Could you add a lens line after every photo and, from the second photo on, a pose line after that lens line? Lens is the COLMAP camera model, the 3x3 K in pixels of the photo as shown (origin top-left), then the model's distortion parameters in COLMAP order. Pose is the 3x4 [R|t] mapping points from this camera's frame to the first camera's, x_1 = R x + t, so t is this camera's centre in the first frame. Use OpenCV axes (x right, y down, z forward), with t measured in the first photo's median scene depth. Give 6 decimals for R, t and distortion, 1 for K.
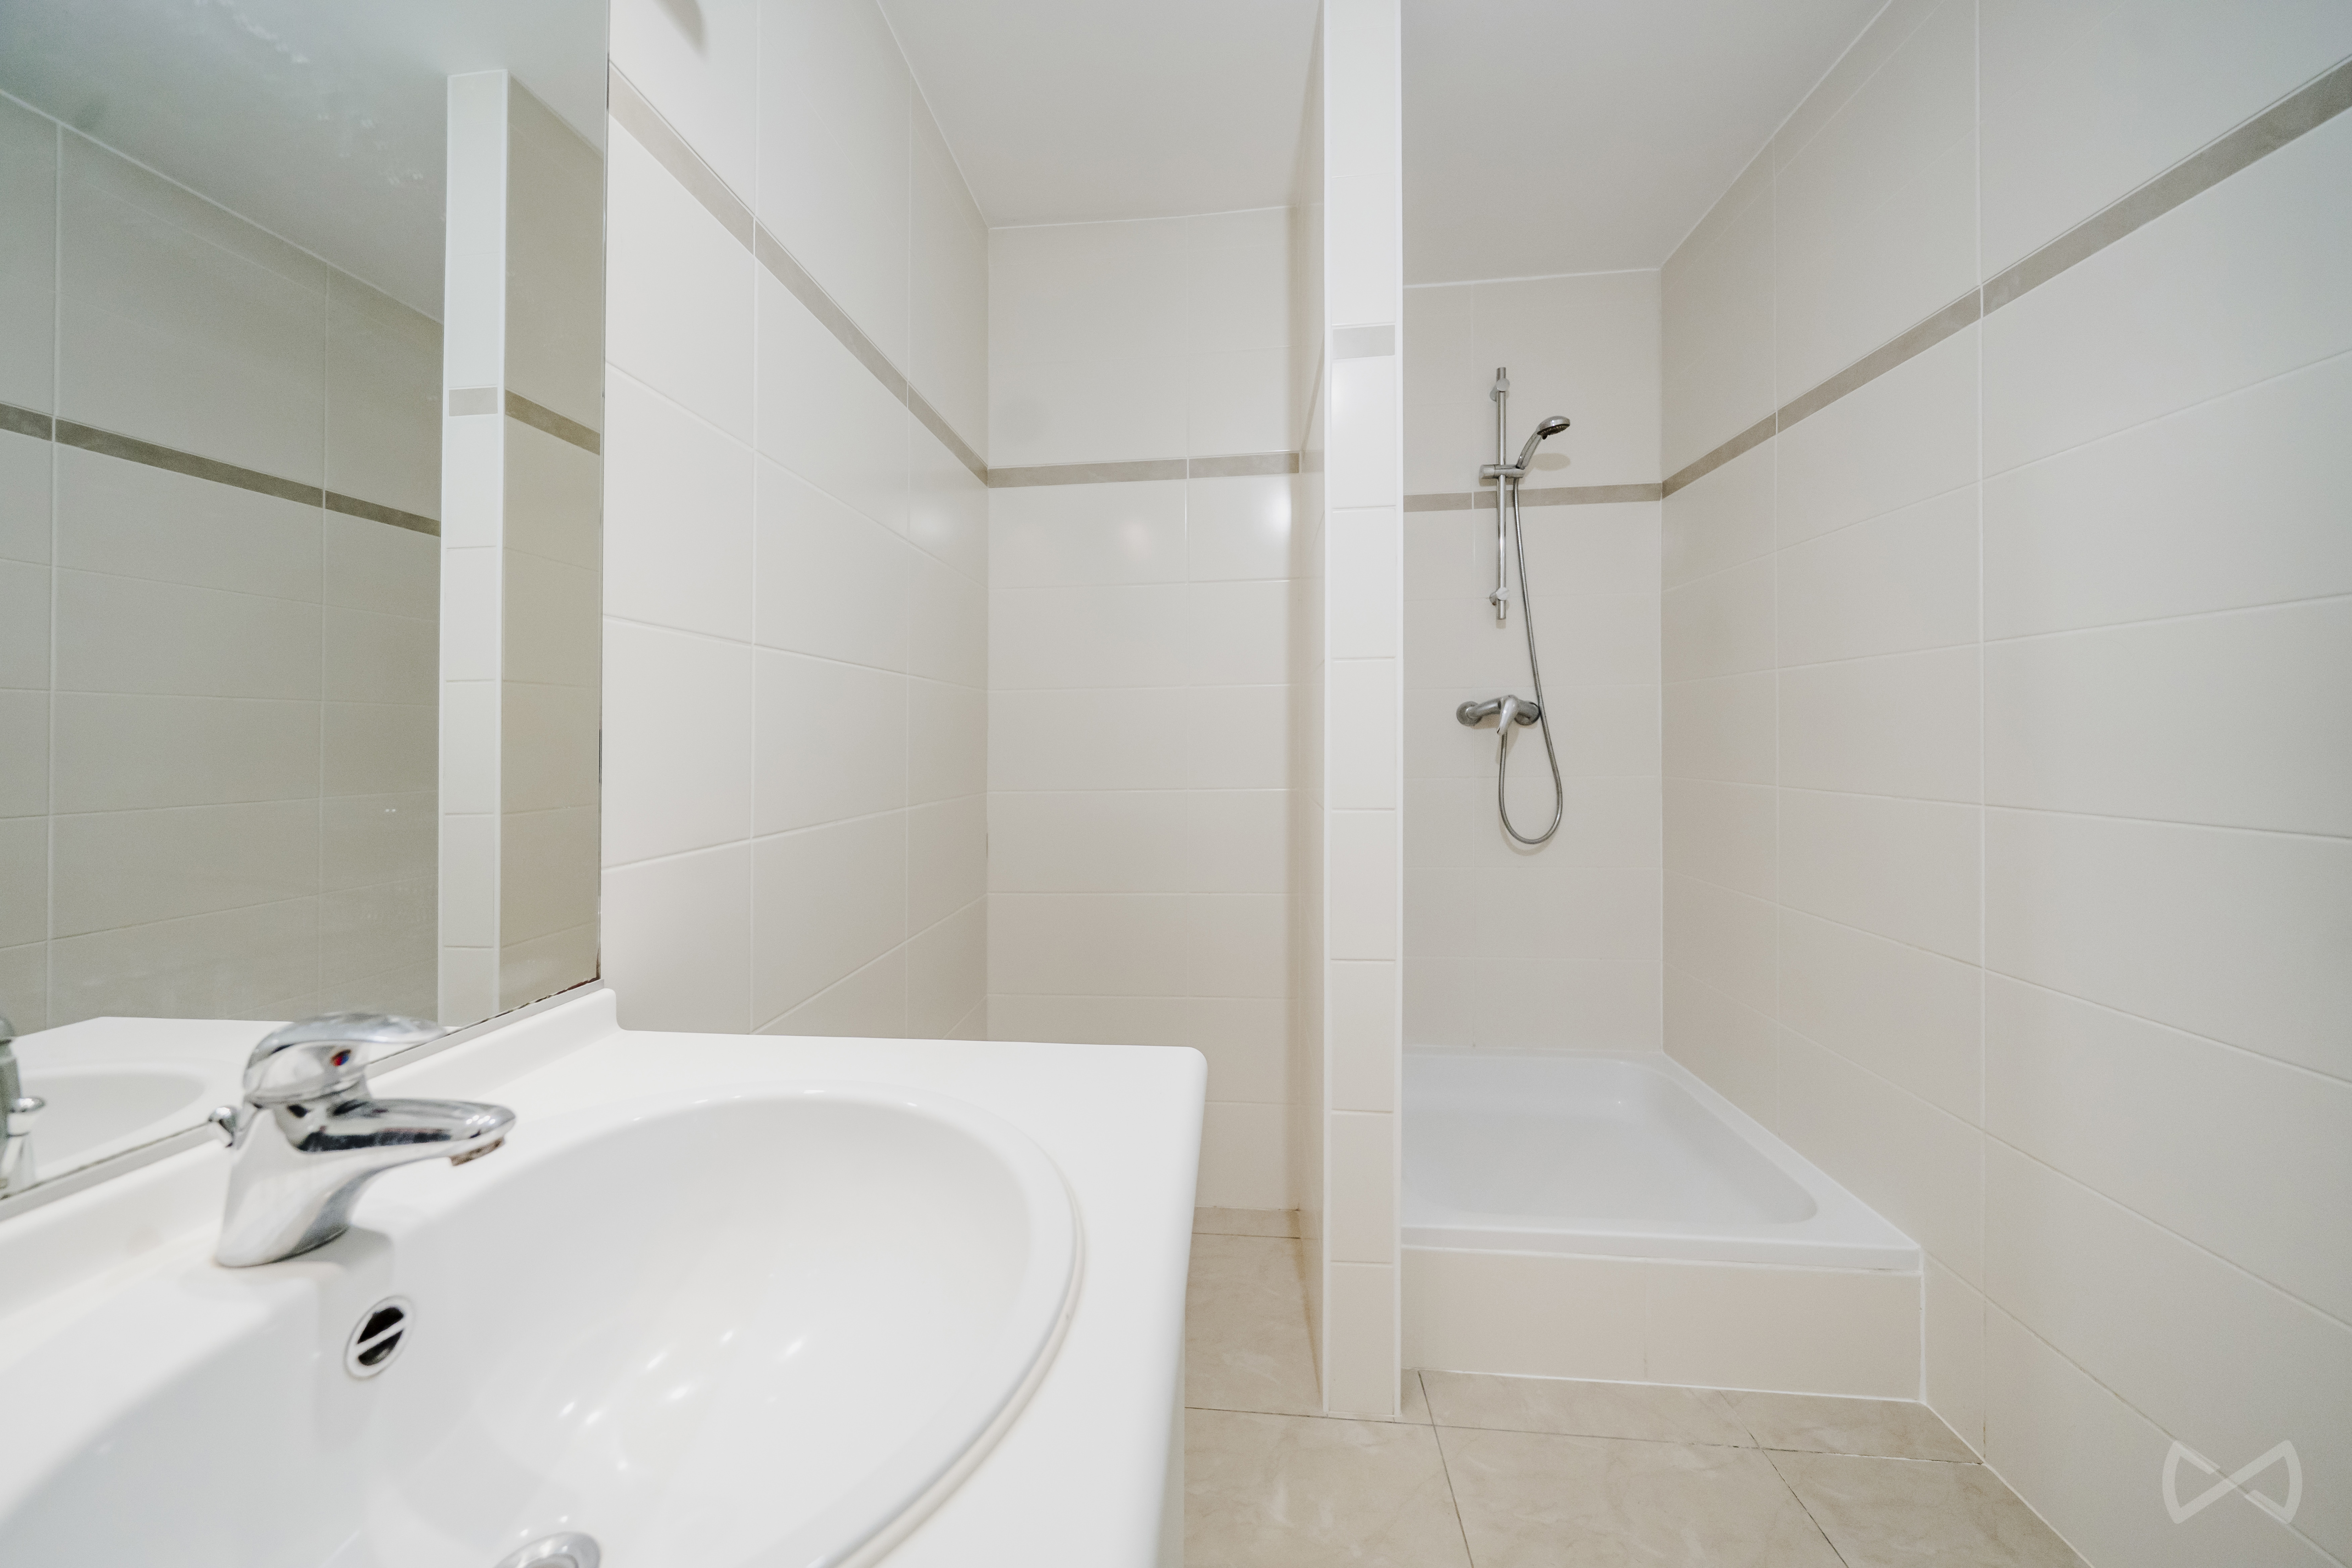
lens RADIAL K [[842.8, 0, 1146.1], [0, 842.8, 731.9], [0, 0, 1]] dist [-0.007059, -0.000045]
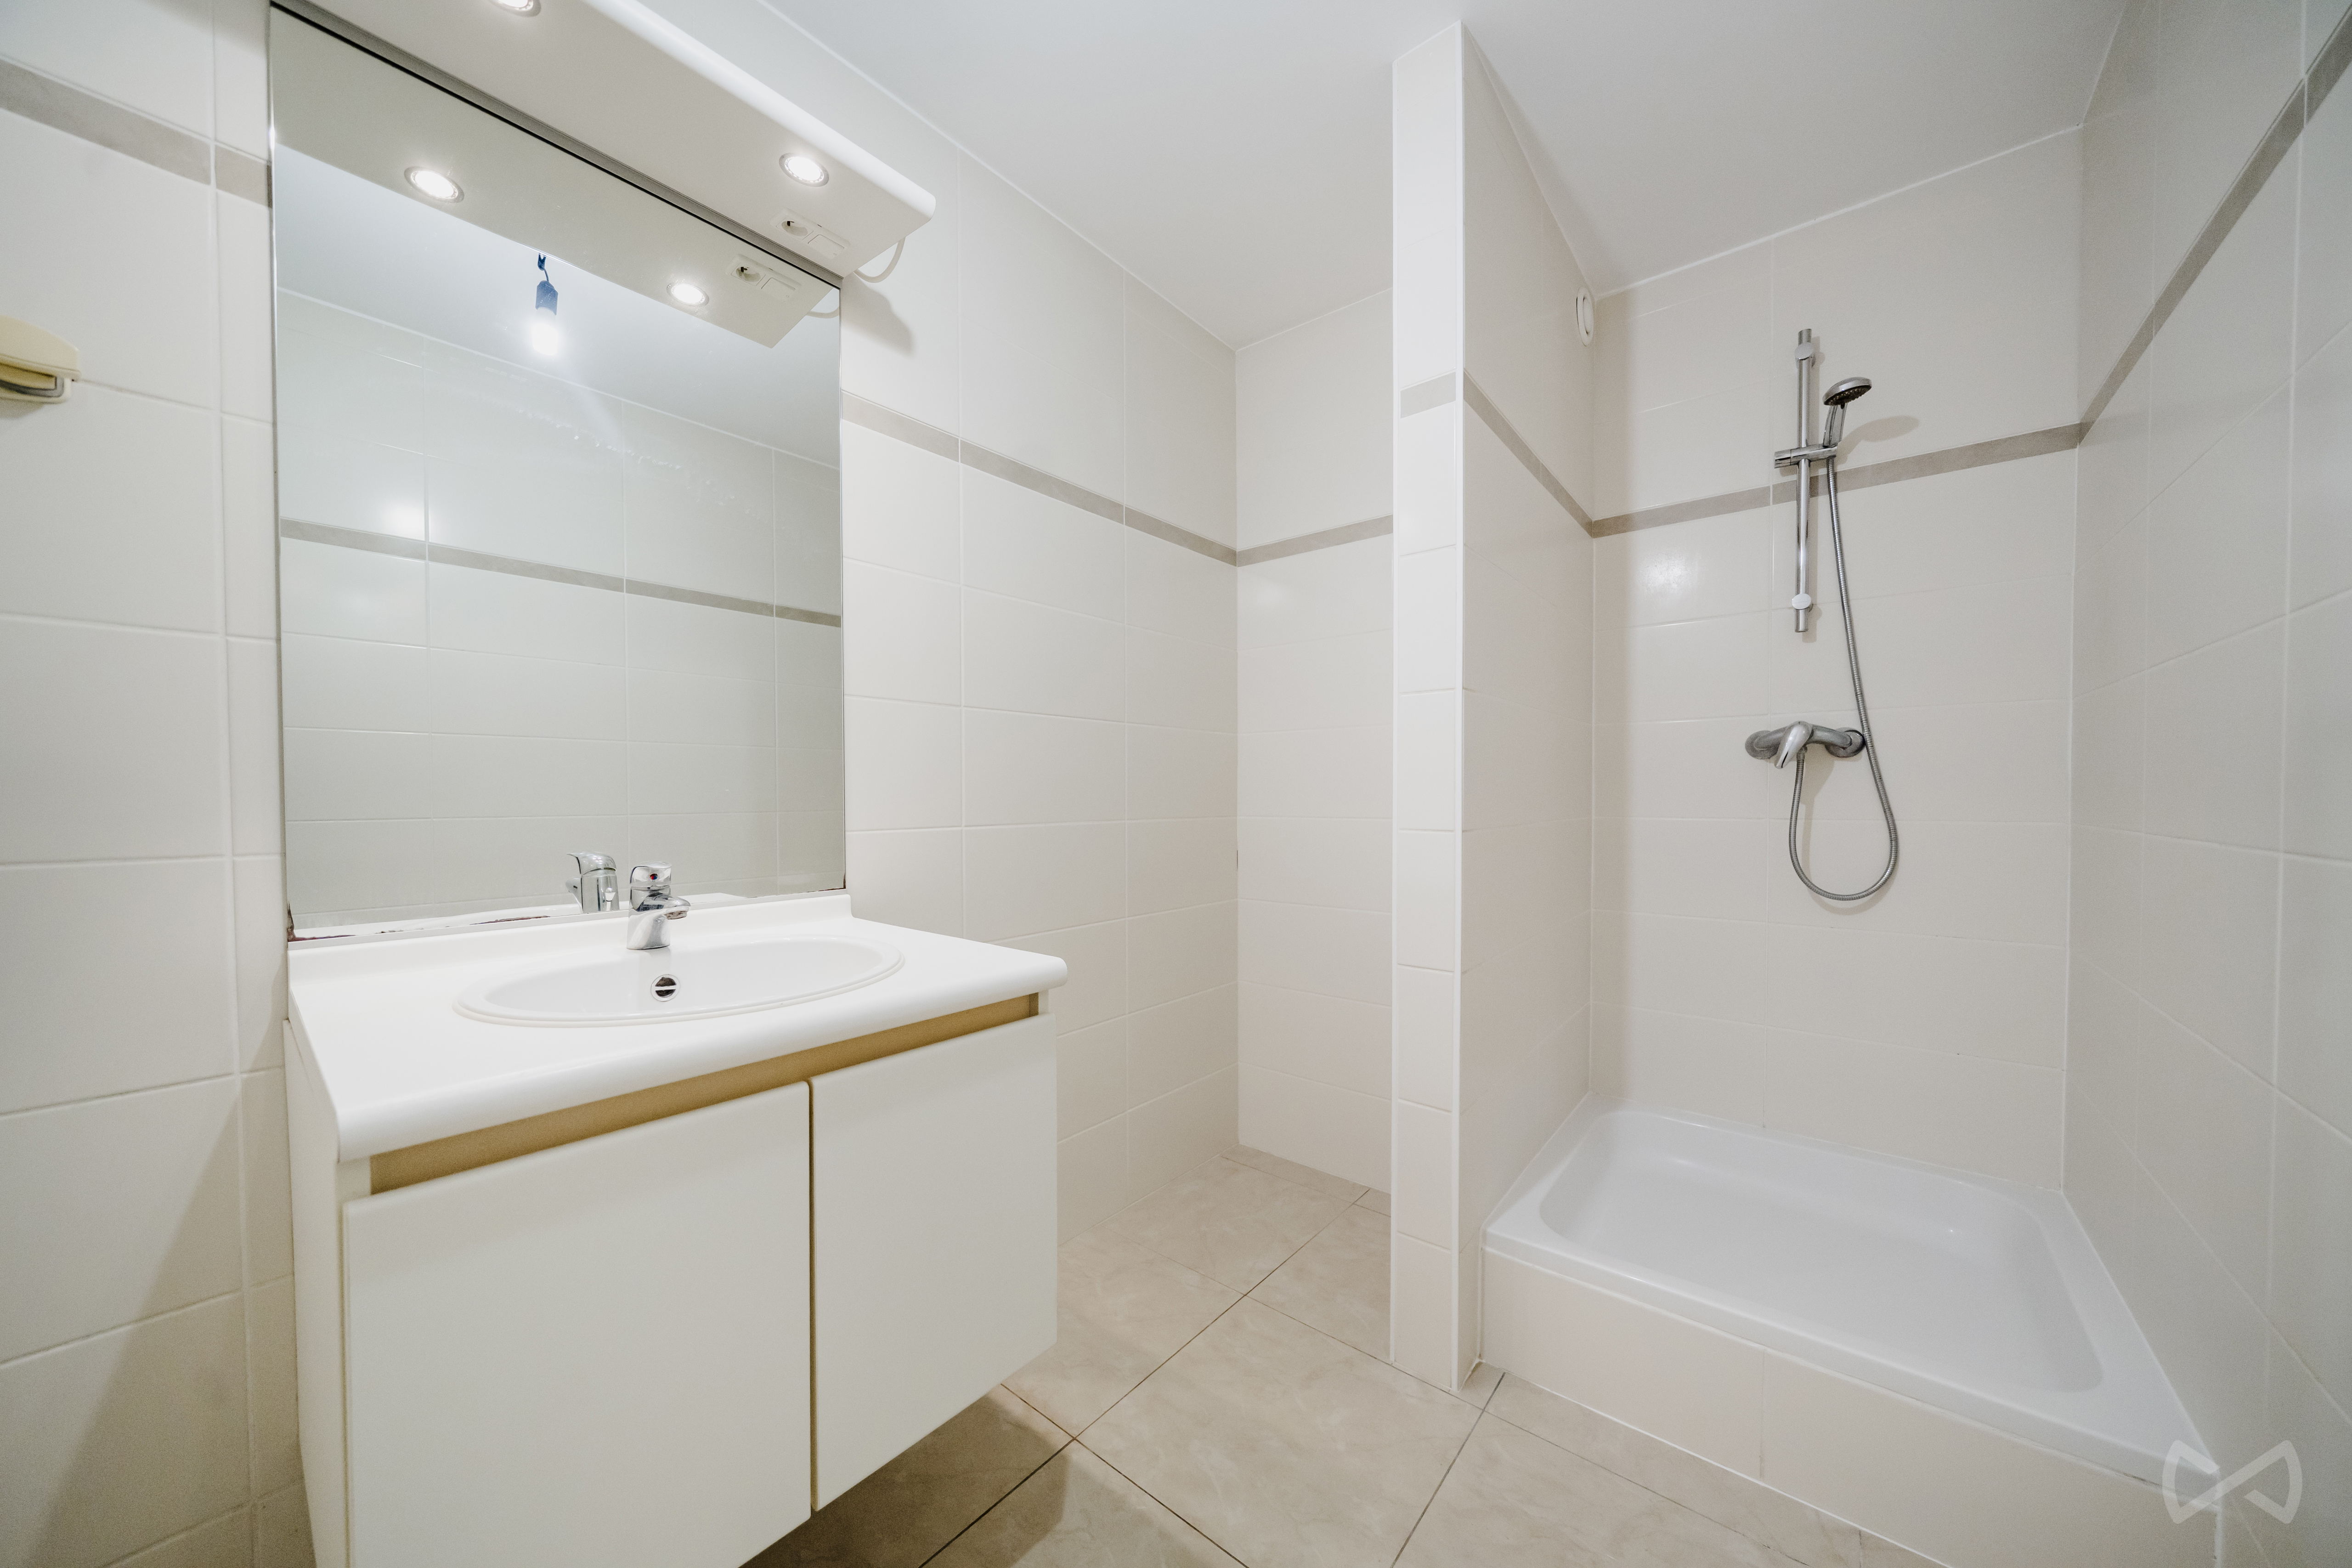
lens RADIAL K [[800.8, 0, 1153.9], [0, 800.8, 806.2], [0, 0, 1]] dist [-0.005427, -0.000001]
pose [[0.828191, 0.020914, -0.560055, 0.343427], [-0.003592, 0.999481, 0.032011, 0.018667], [0.560434, -0.024499, 0.827837, -0.034378]]
